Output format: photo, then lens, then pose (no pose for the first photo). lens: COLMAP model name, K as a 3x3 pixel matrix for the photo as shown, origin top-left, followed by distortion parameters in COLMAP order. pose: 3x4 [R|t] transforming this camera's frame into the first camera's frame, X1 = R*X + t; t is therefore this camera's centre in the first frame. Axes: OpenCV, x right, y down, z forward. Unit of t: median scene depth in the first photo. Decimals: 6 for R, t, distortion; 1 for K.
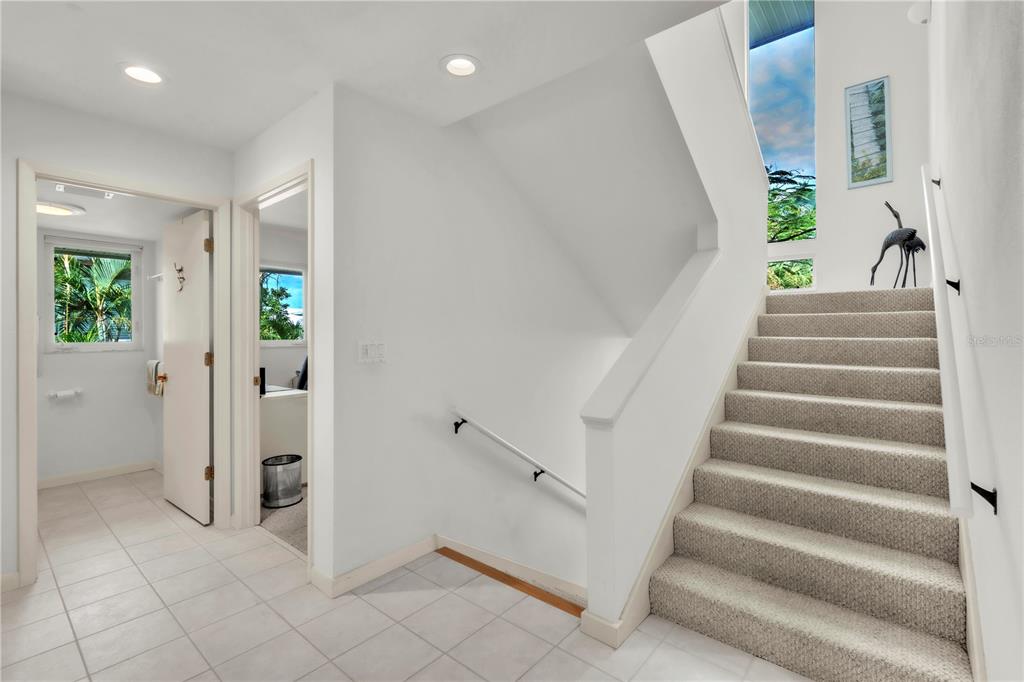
lens RADIAL K [[455.7, 0, 515.6], [0, 455.7, 333.0], [0, 0, 1]] dist [0.000817, 0.000190]
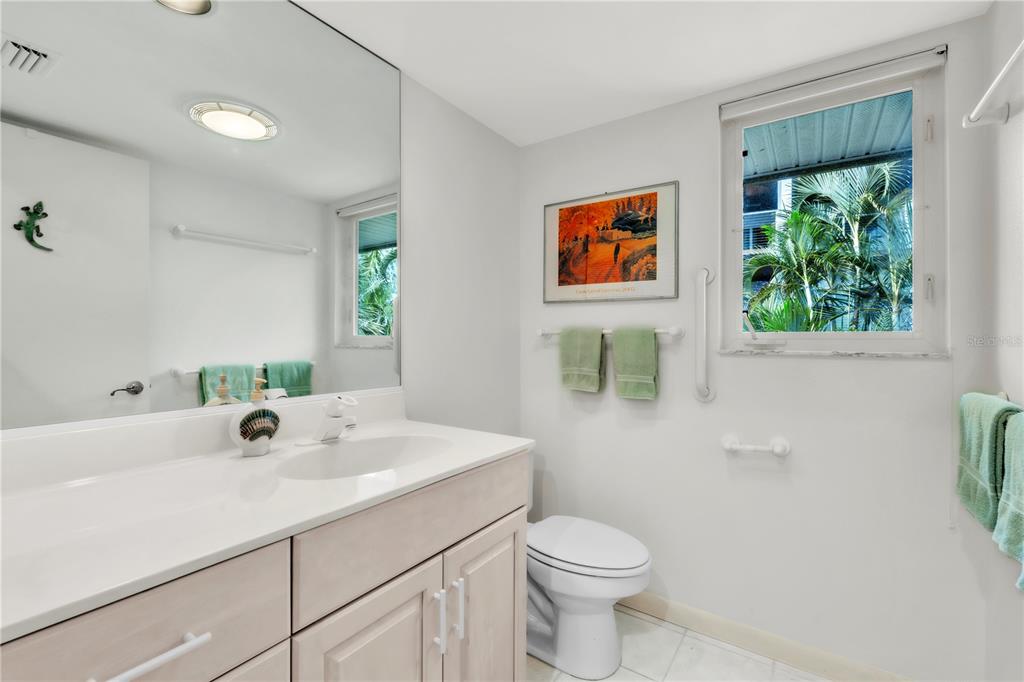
lens RADIAL K [[450.6, 0, 512.0], [0, 450.6, 341.0], [0, 0, 1]] dist [-0.001574, -0.000215]
pose [[0.098932, 0.008995, -0.995054, -0.551740], [0.005397, 0.999940, 0.009576, 0.023680], [0.995080, -0.006317, 0.098877, 0.687249]]
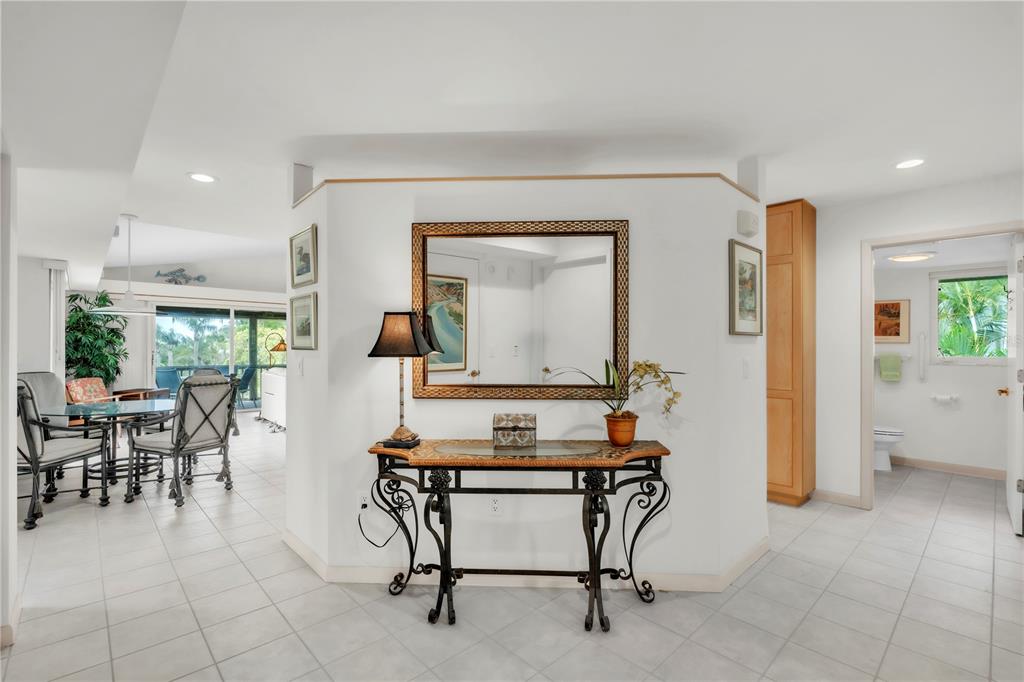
lens RADIAL K [[461.2, 0, 512.5], [0, 461.2, 345.0], [0, 0, 1]] dist [-0.002532, -0.000340]
pose [[-0.113007, 0.000260, -0.993594, 0.360636], [-0.000915, 1.000000, 0.000365, -0.008490], [0.993594, 0.000951, -0.113006, -0.020869]]
